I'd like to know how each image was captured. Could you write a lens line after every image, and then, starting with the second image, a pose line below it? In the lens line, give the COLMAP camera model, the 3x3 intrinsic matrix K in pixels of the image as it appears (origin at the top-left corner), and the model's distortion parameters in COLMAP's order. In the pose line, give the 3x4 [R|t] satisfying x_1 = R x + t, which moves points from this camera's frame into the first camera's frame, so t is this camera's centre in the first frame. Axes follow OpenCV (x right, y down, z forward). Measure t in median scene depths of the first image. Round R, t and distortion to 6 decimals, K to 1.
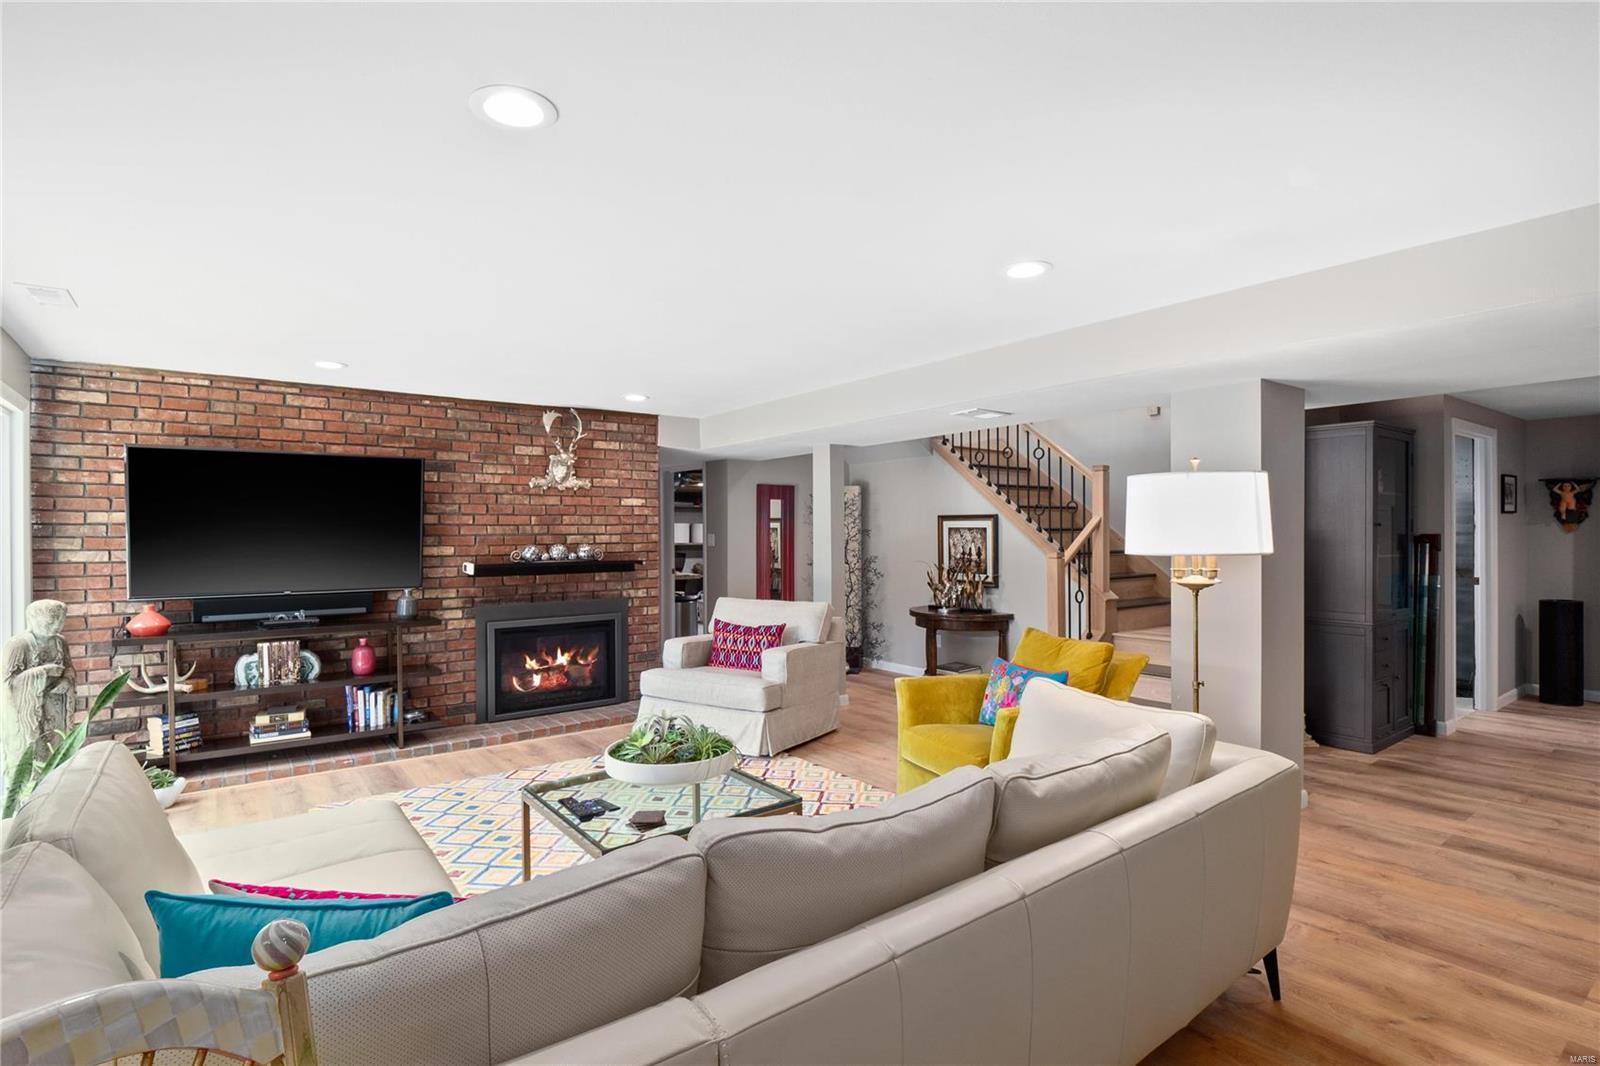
lens RADIAL K [[753.2, 0, 784.3], [0, 753.2, 538.9], [0, 0, 1]] dist [-0.019795, 0.003263]
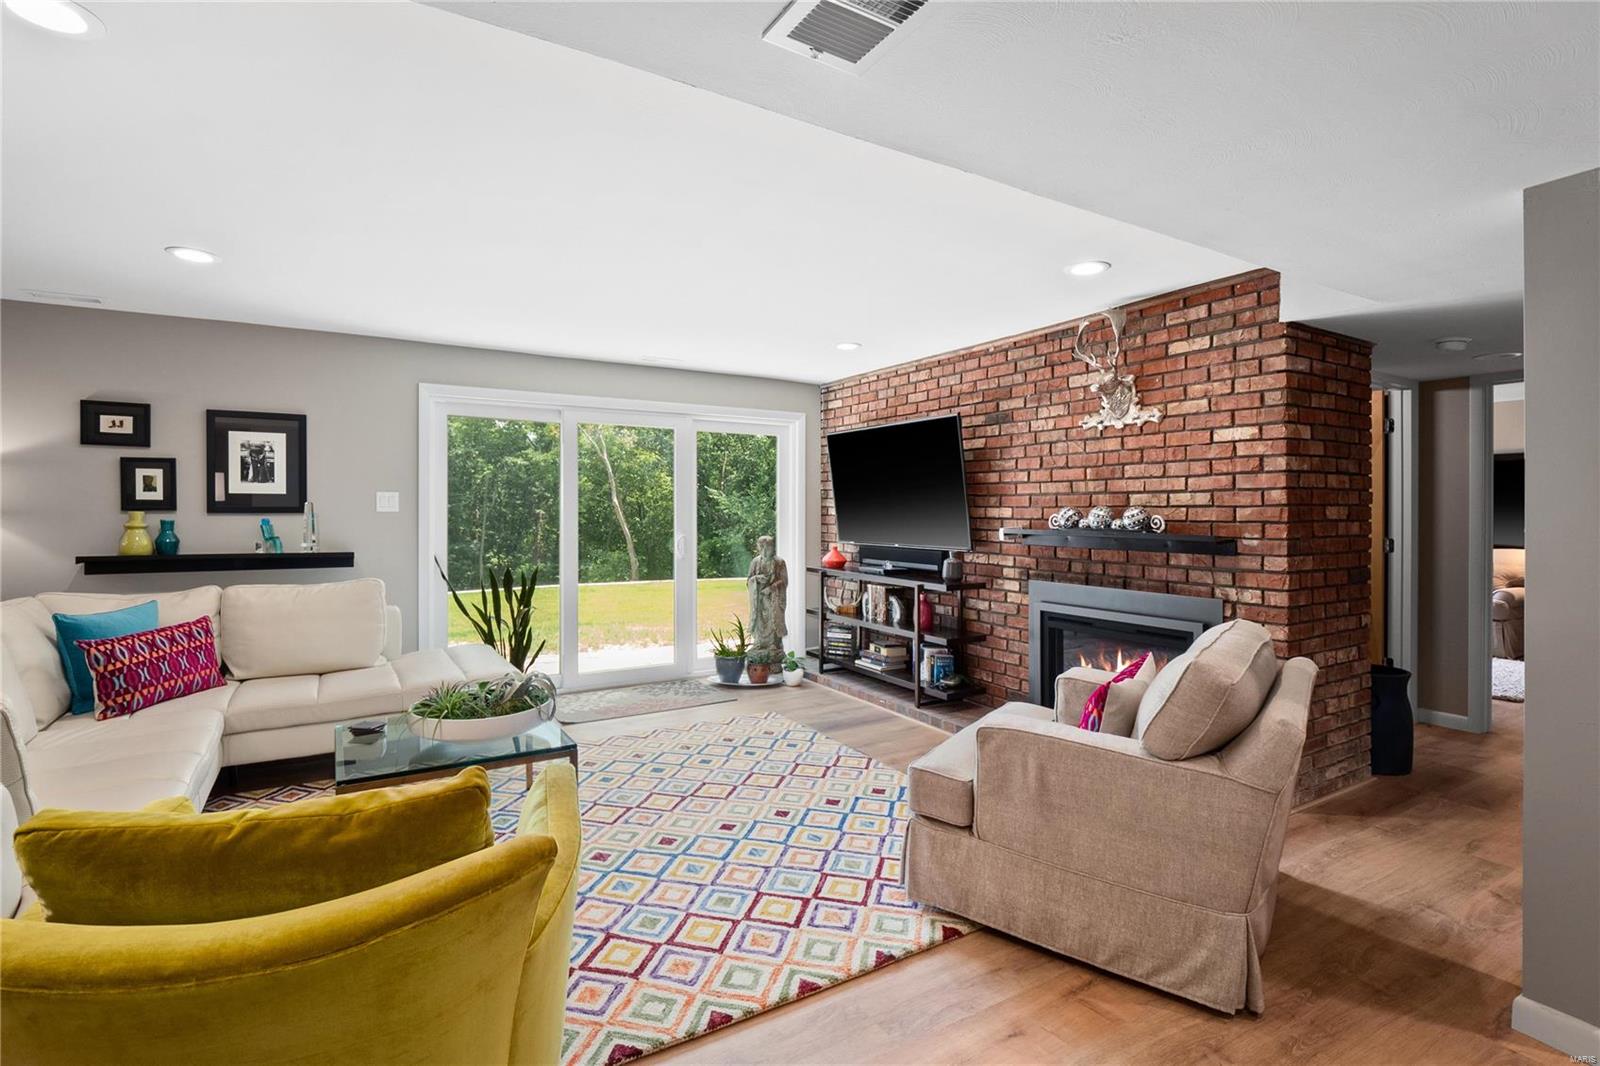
lens RADIAL K [[753.2, 0, 806.4], [0, 753.2, 508.6], [0, 0, 1]] dist [-0.019795, 0.003263]
pose [[-0.081866, 0.011367, -0.996579, 0.438329], [-0.000872, 0.999934, 0.011477, 0.001136], [0.996643, 0.001809, -0.081851, 0.814141]]
